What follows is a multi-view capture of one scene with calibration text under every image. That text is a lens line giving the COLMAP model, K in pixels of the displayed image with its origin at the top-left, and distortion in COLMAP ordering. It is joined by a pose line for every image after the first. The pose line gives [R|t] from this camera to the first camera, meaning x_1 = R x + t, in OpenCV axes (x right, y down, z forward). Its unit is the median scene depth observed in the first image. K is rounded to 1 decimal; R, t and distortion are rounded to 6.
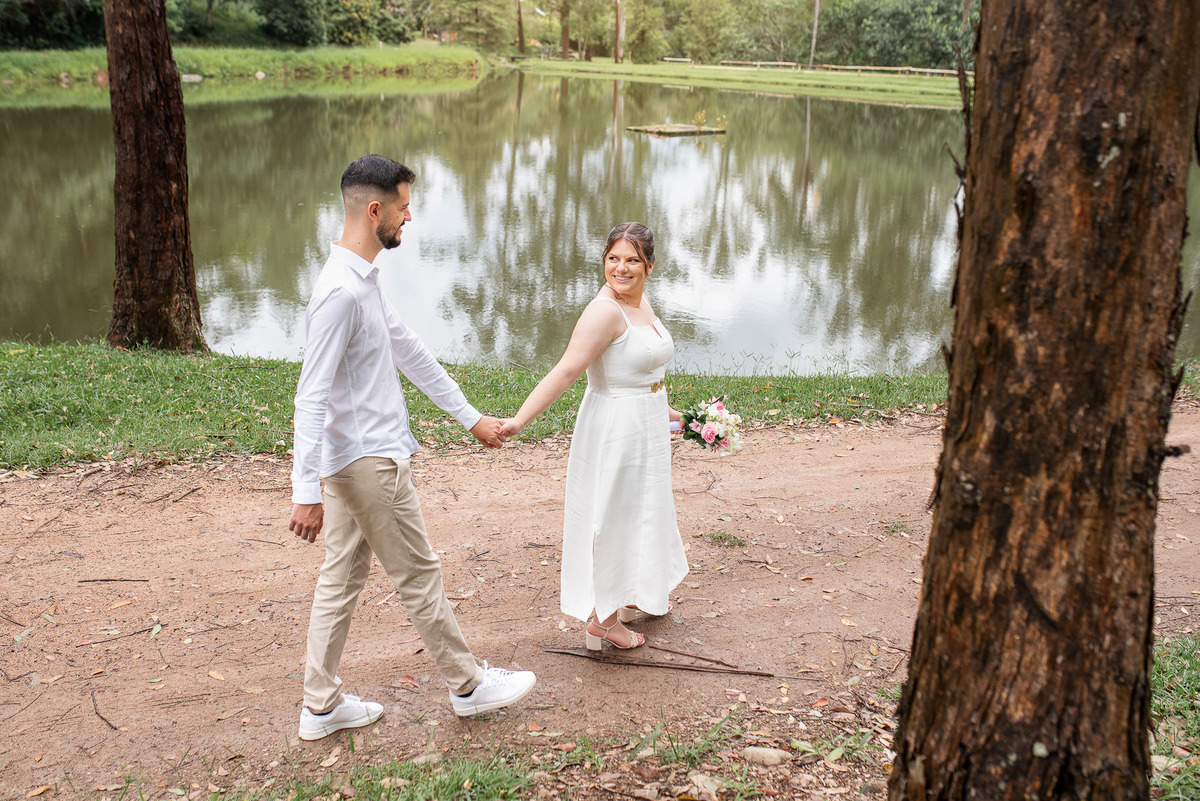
lens RADIAL K [[1165.8, 0, 578.3], [0, 1165.8, 411.1], [0, 0, 1]] dist [-0.034503, 0.000000]
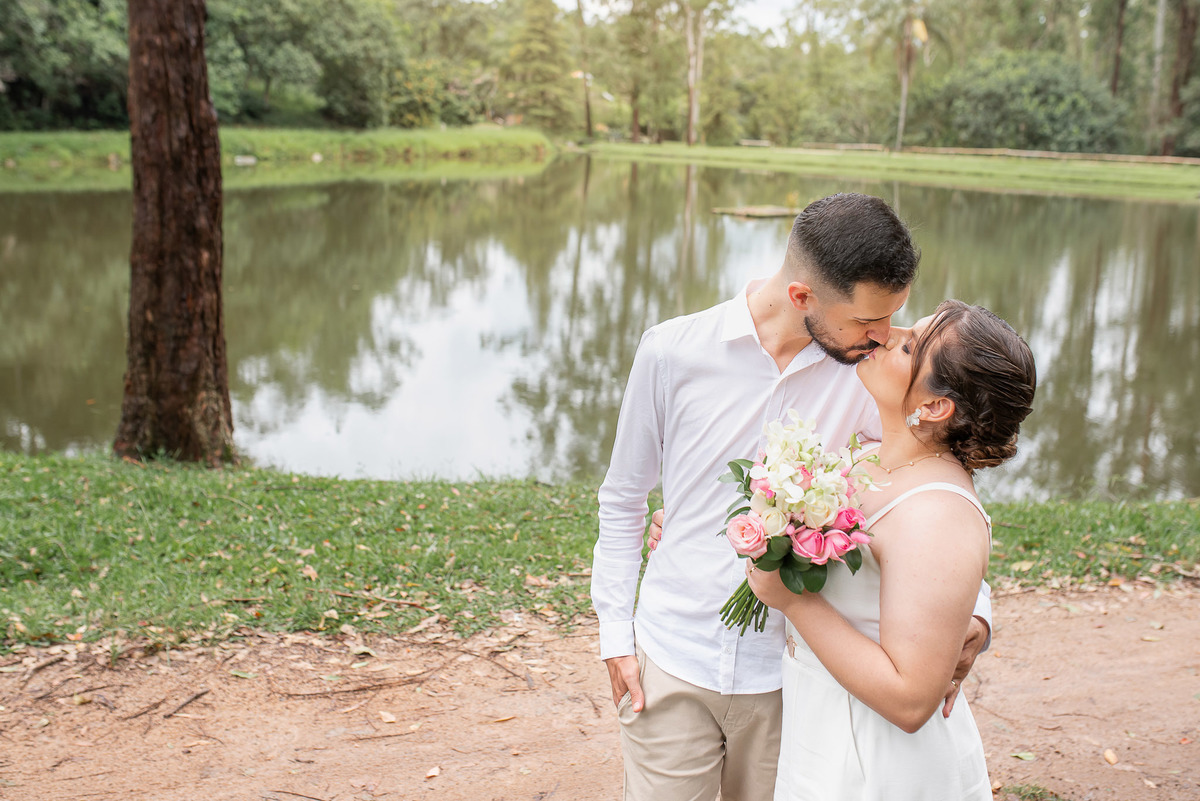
lens RADIAL K [[1233.6, 0, 601.3], [0, 1233.6, 392.1], [0, 0, 1]] dist [-0.037999, 0.000000]
pose [[0.999423, 0.007094, -0.033220, -0.005630], [-0.010291, 0.995226, -0.097052, -0.002550], [0.032373, 0.097338, 0.994725, 0.020786]]
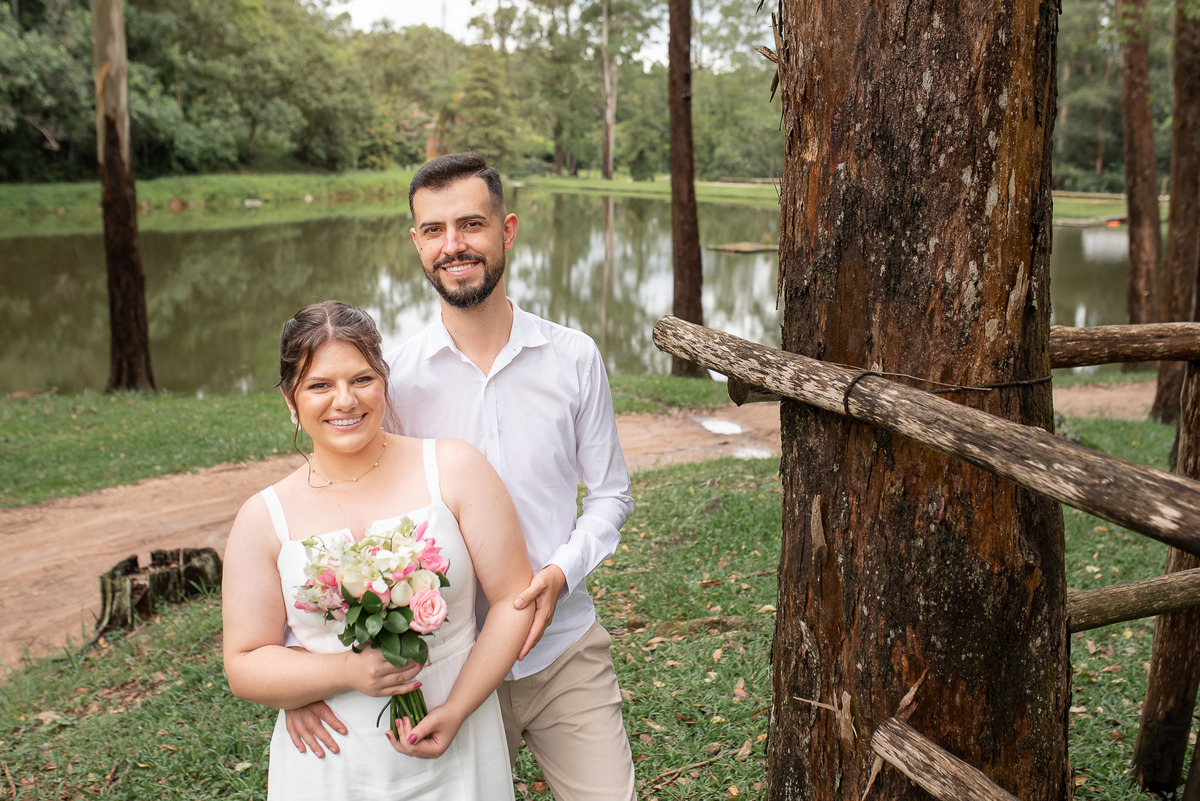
lens RADIAL K [[1233.6, 0, 587.9], [0, 1233.6, 407.3], [0, 0, 1]] dist [-0.037999, 0.000000]
pose [[0.997967, -0.024843, 0.058686, -0.081382], [0.030475, 0.994807, -0.097110, 0.023082], [-0.055968, 0.098701, 0.993542, -0.133055]]
